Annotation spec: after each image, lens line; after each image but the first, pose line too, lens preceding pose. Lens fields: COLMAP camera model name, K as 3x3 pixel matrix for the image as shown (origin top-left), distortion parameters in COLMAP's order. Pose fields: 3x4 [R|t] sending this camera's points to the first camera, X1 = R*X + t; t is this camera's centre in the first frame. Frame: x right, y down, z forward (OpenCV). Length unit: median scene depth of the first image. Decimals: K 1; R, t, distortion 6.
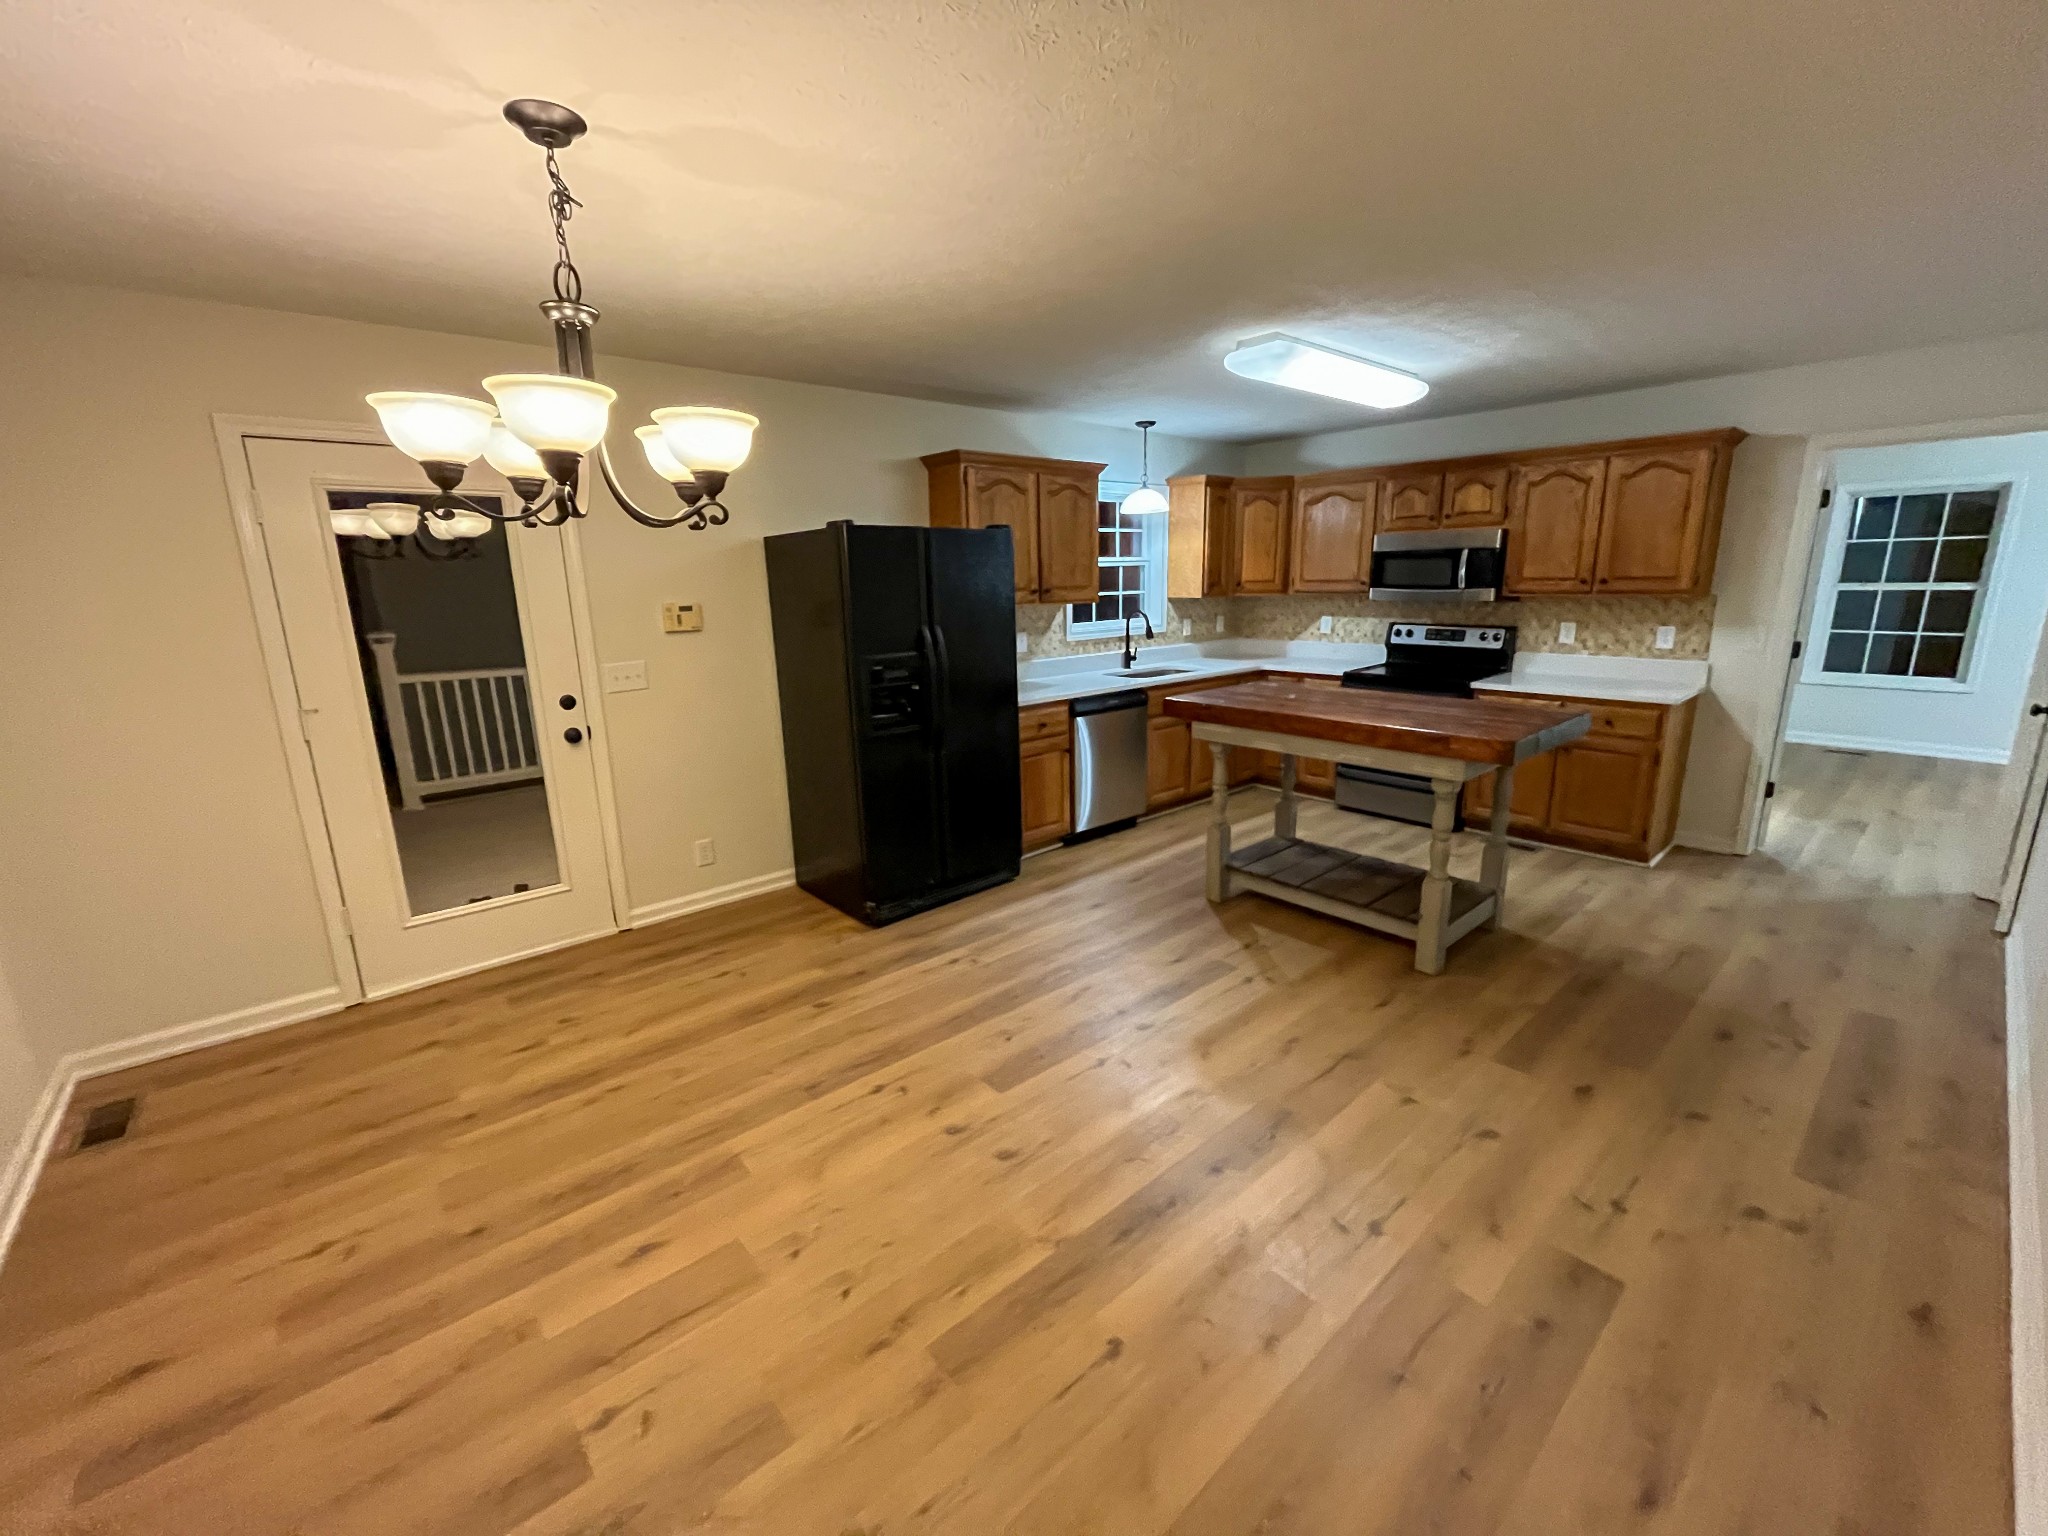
lens RADIAL K [[830.3, 0, 1019.1], [0, 830.3, 765.9], [0, 0, 1]] dist [-0.005723, -0.000430]
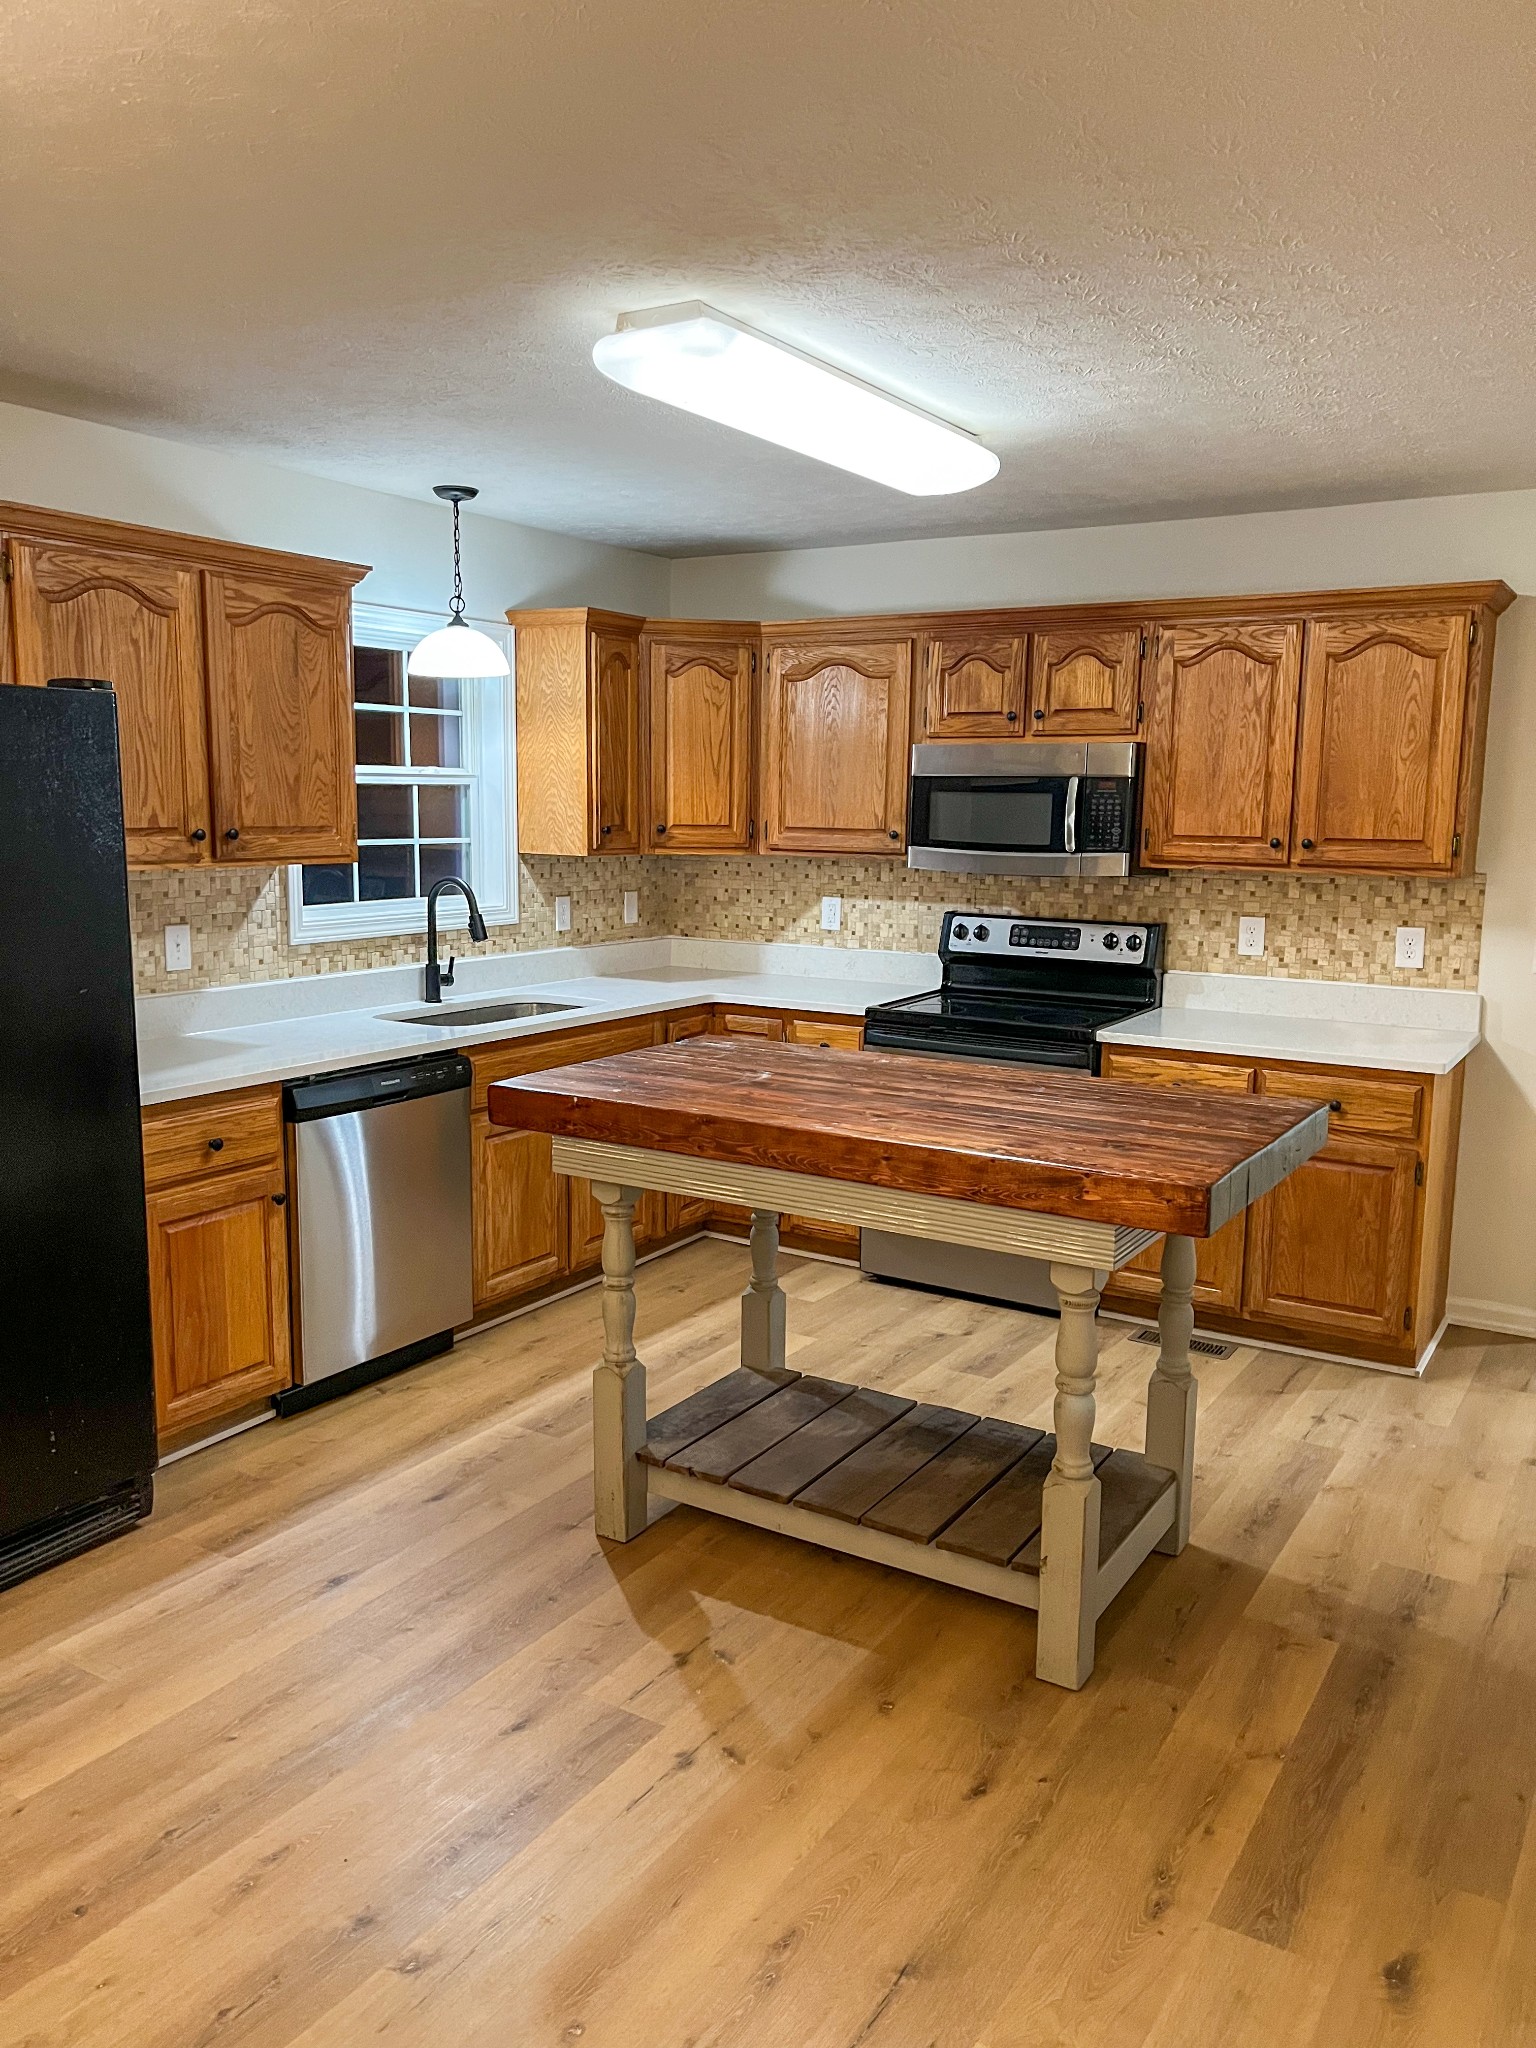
lens RADIAL K [[1541.9, 0, 768.0], [0, 1541.9, 1024.0], [0, 0, 1]] dist [0.053639, -0.137284]
pose [[0.953548, -0.010034, 0.301075, 0.058874], [0.035106, 0.996337, -0.077980, -0.037791], [-0.299189, 0.084927, 0.950407, 0.145047]]
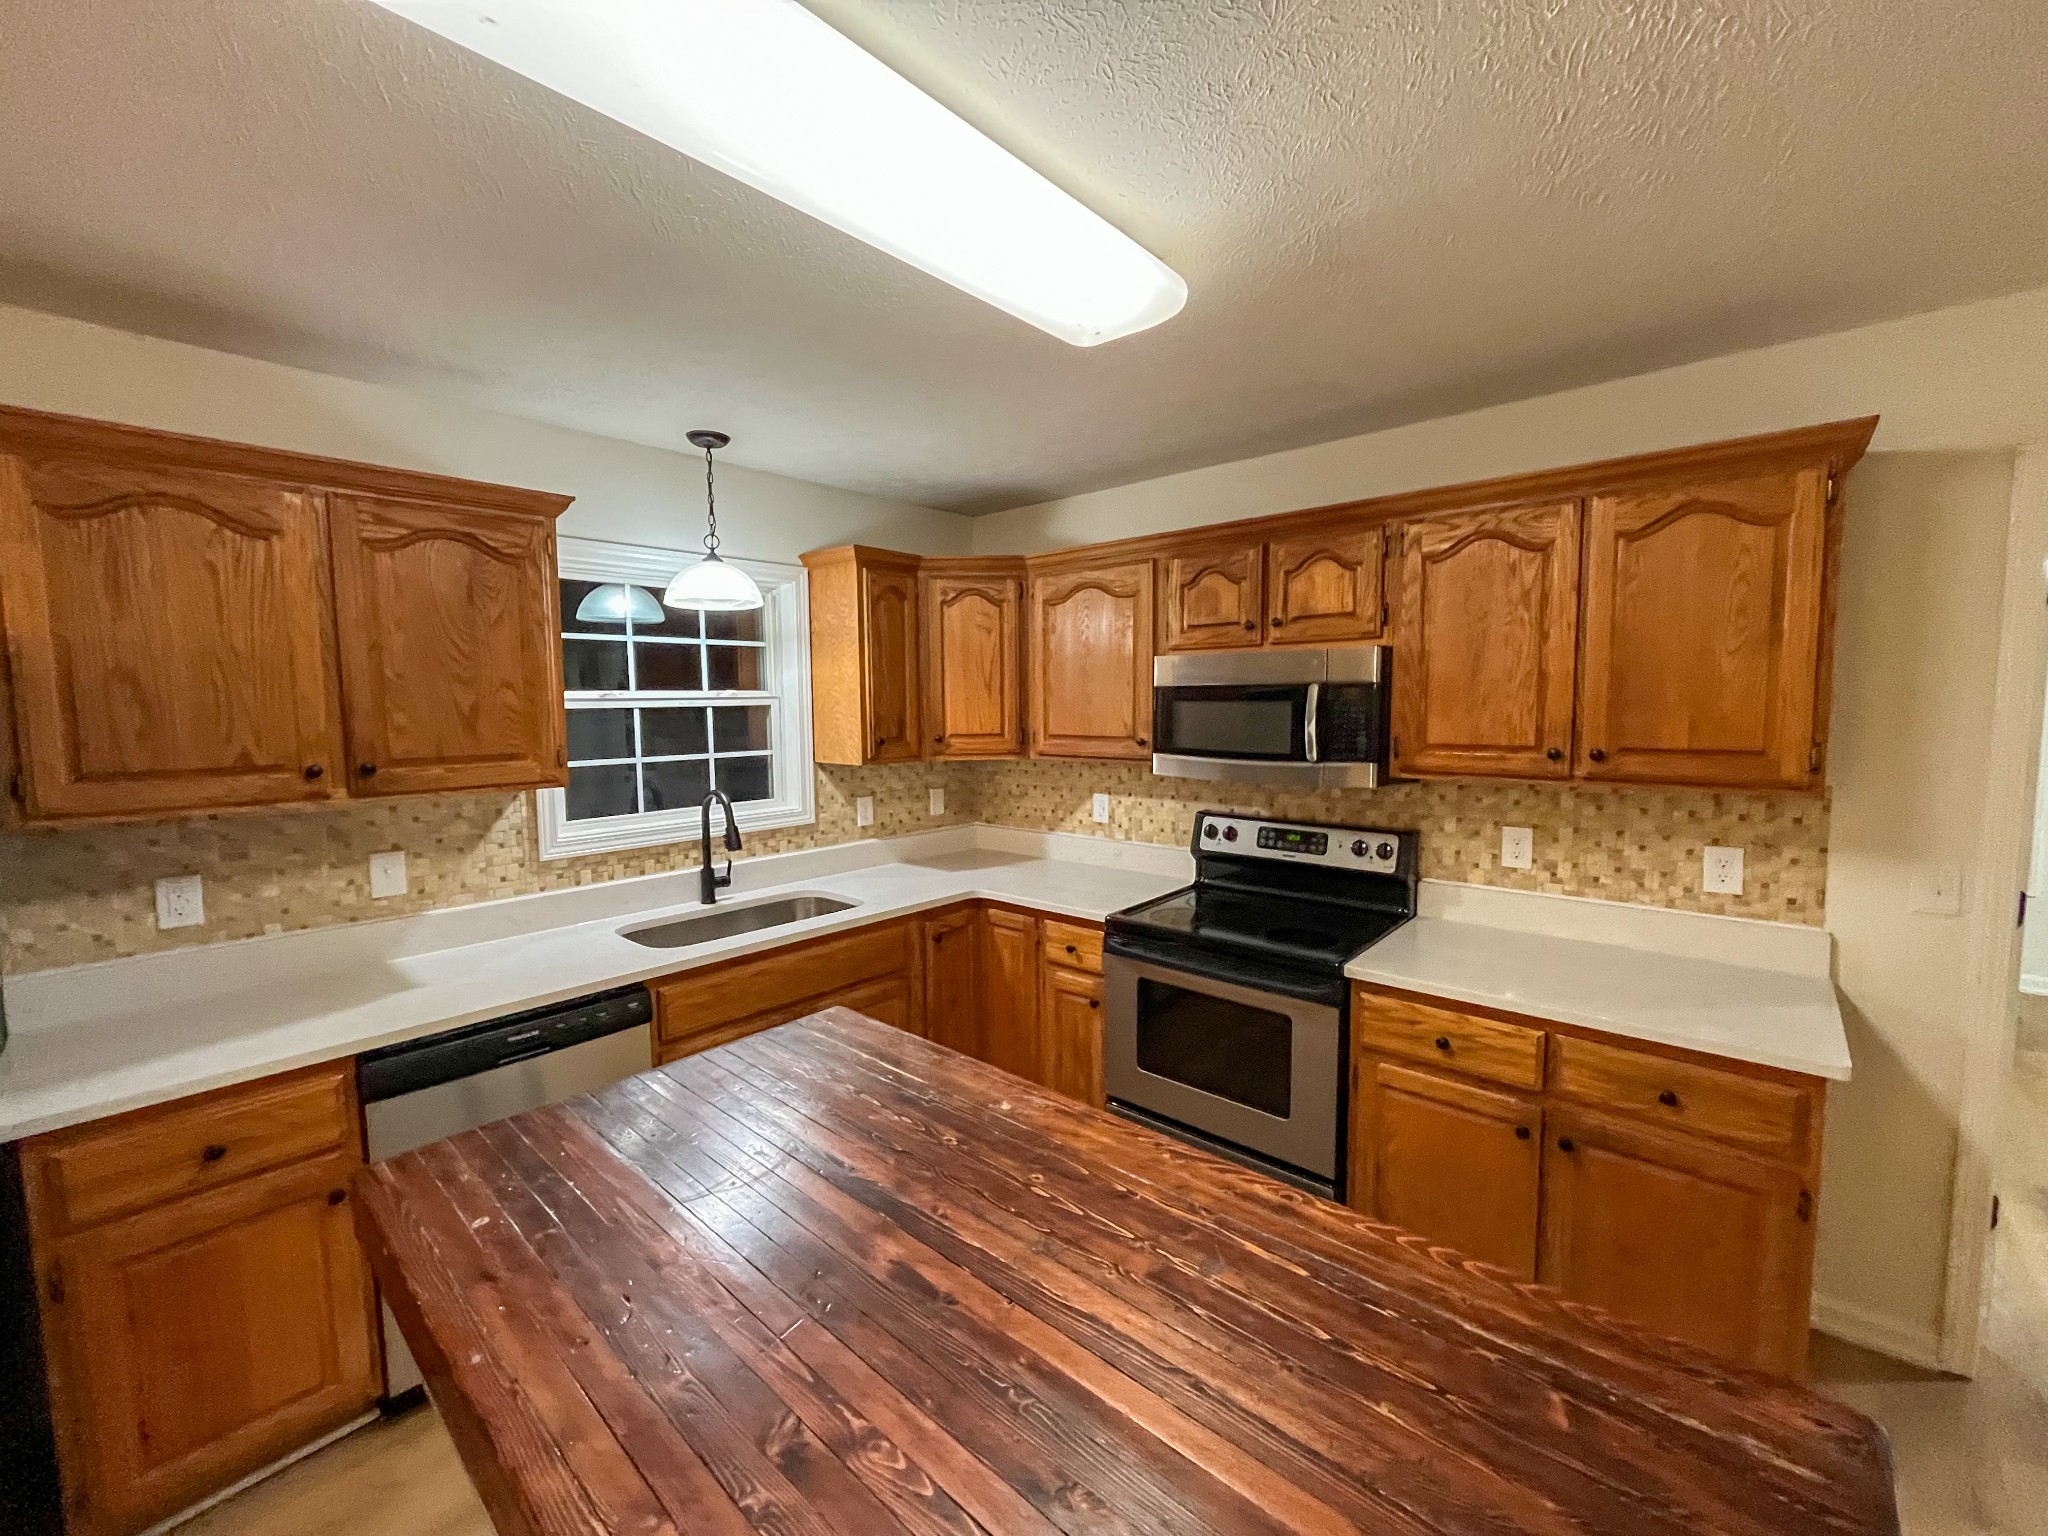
lens RADIAL K [[830.3, 0, 1019.1], [0, 830.3, 765.9], [0, 0, 1]] dist [-0.005723, -0.000430]
pose [[0.991966, 0.001107, 0.126499, 0.311725], [0.018010, 0.988540, -0.149879, -0.147336], [-0.125216, 0.150953, 0.980579, 0.562009]]
